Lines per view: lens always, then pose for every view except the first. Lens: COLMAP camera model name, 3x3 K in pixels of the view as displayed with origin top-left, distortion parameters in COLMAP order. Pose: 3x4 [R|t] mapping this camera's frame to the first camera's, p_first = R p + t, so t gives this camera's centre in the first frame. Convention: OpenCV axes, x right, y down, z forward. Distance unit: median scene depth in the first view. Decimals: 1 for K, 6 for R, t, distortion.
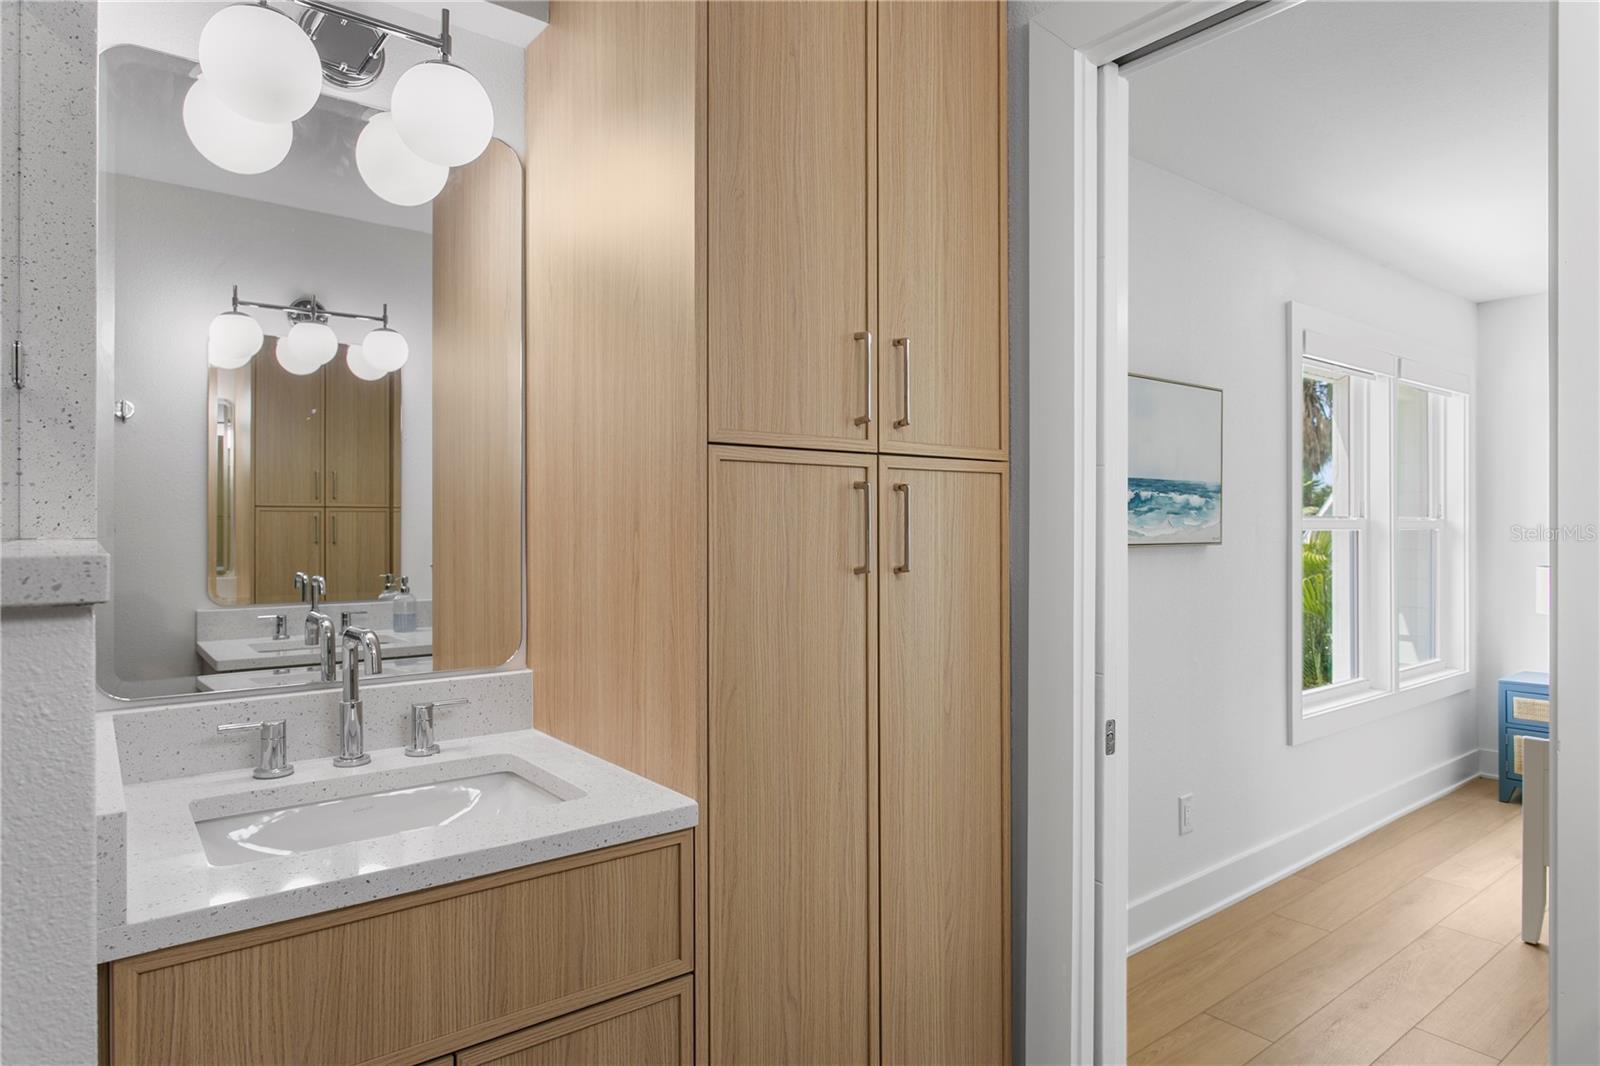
lens RADIAL K [[919.0, 0, 798.7], [0, 919.0, 531.2], [0, 0, 1]] dist [0.008446, 0.001052]
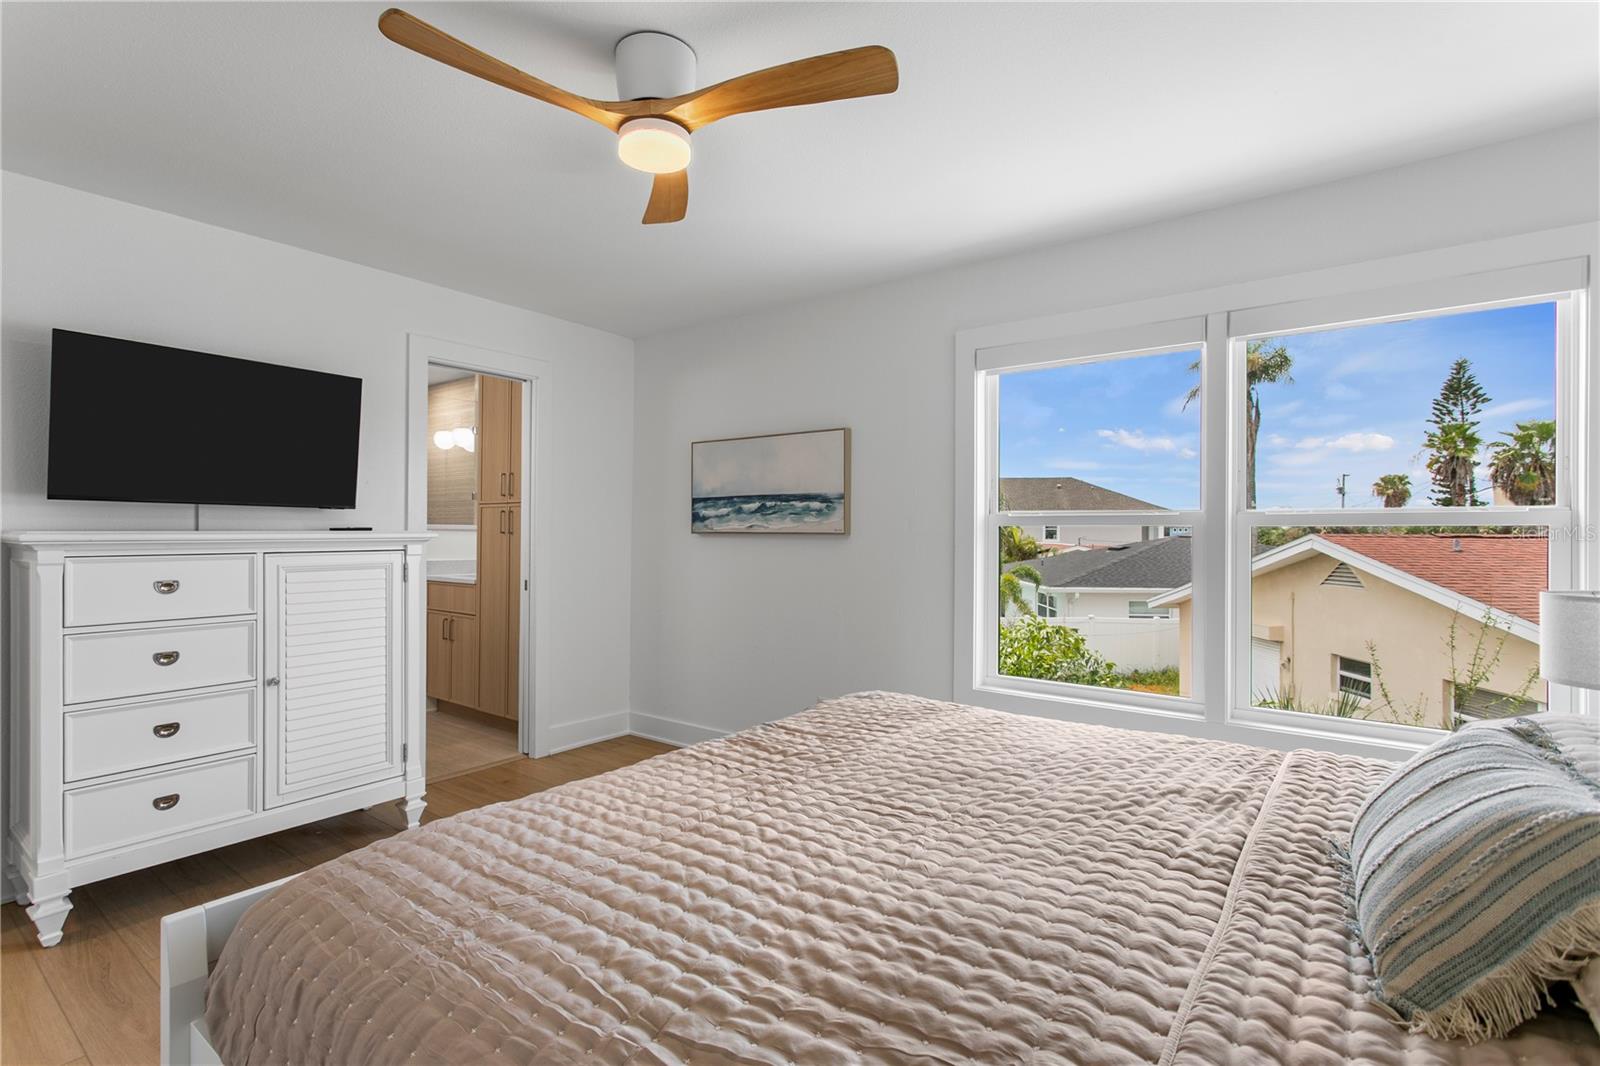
lens RADIAL K [[757.7, 0, 797.5], [0, 757.7, 533.3], [0, 0, 1]] dist [-0.000347, 0.000772]
pose [[0.290099, 0.004988, -0.956984, 1.653160], [-0.006011, 0.999976, 0.003390, 0.009504], [0.956978, 0.004769, 0.290122, 0.610588]]
